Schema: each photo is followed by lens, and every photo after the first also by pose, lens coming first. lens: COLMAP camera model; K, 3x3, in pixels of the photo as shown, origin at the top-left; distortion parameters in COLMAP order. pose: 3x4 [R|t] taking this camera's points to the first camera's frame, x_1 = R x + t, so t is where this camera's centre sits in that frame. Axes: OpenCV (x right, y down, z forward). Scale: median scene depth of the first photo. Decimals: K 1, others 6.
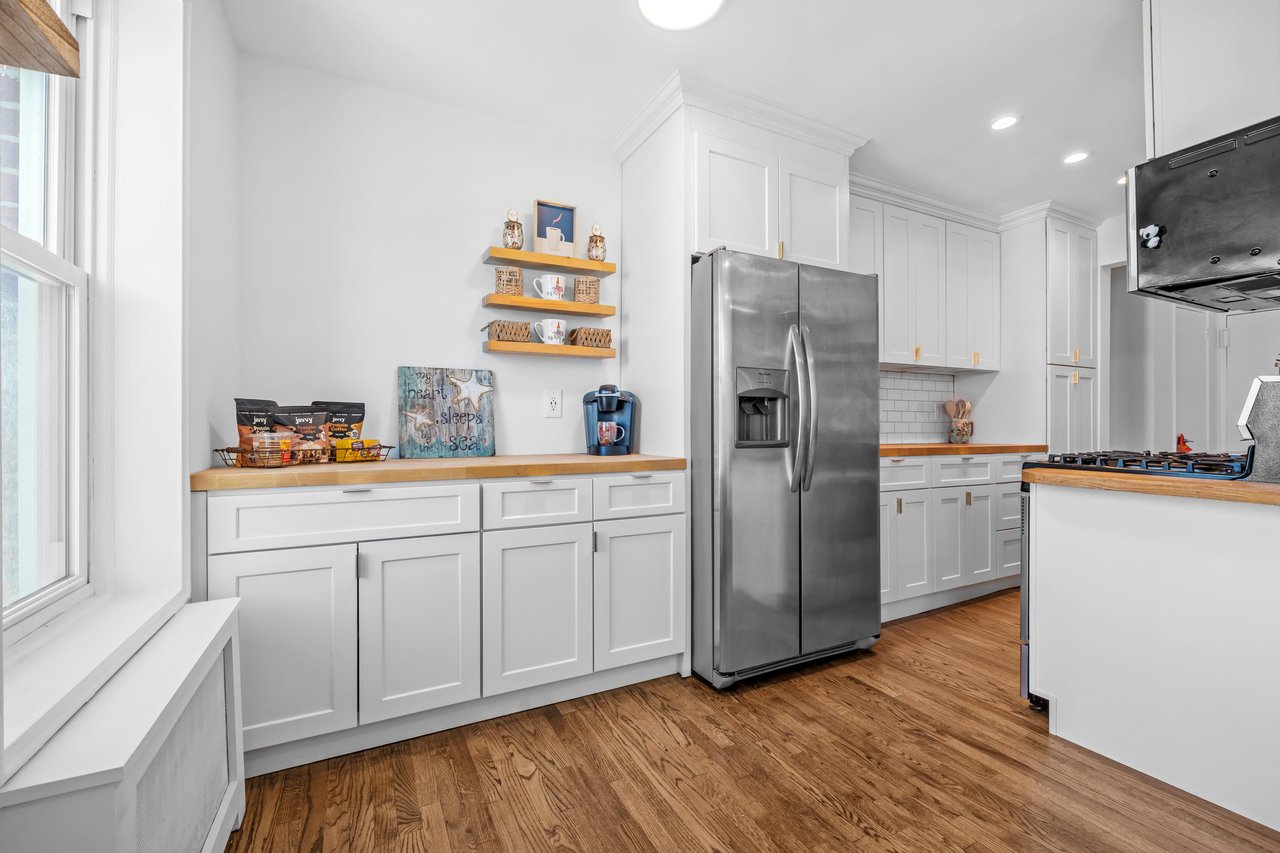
lens RADIAL K [[544.2, 0, 636.4], [0, 544.2, 427.4], [0, 0, 1]] dist [-0.004713, -0.000049]
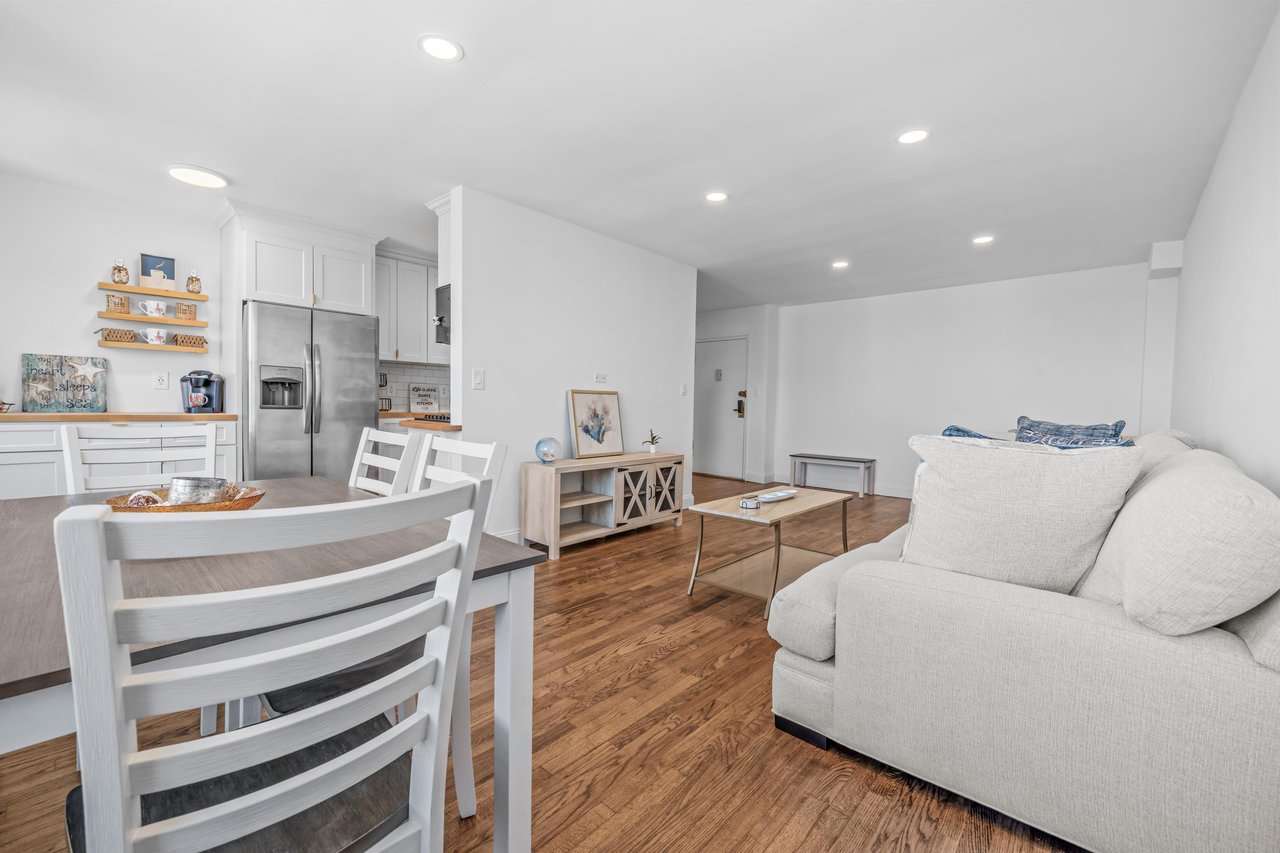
lens RADIAL K [[518.4, 0, 637.4], [0, 518.4, 422.4], [0, 0, 1]] dist [-0.003278, -0.000263]
pose [[0.936093, 0.009520, 0.351623, 0.651855], [-0.020561, 0.999405, 0.027681, 0.008332], [-0.351150, -0.033142, 0.935732, -0.948790]]
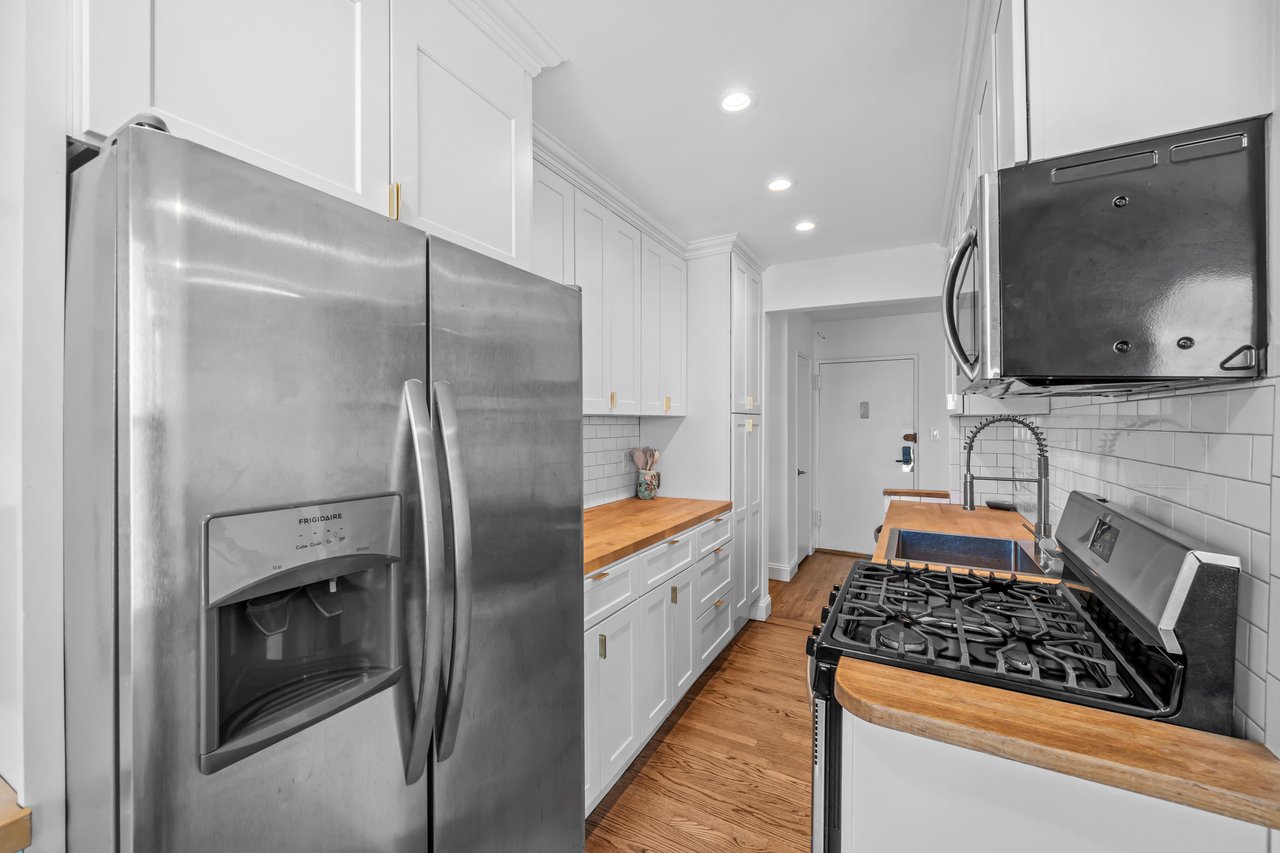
lens RADIAL K [[518.4, 0, 635.3], [0, 518.4, 426.1], [0, 0, 1]] dist [-0.003278, -0.000263]
pose [[0.828165, -0.000204, 0.560484, 0.187062], [-0.003707, 0.999976, 0.005840, -0.139481], [-0.560472, -0.006914, 0.828145, 0.518468]]
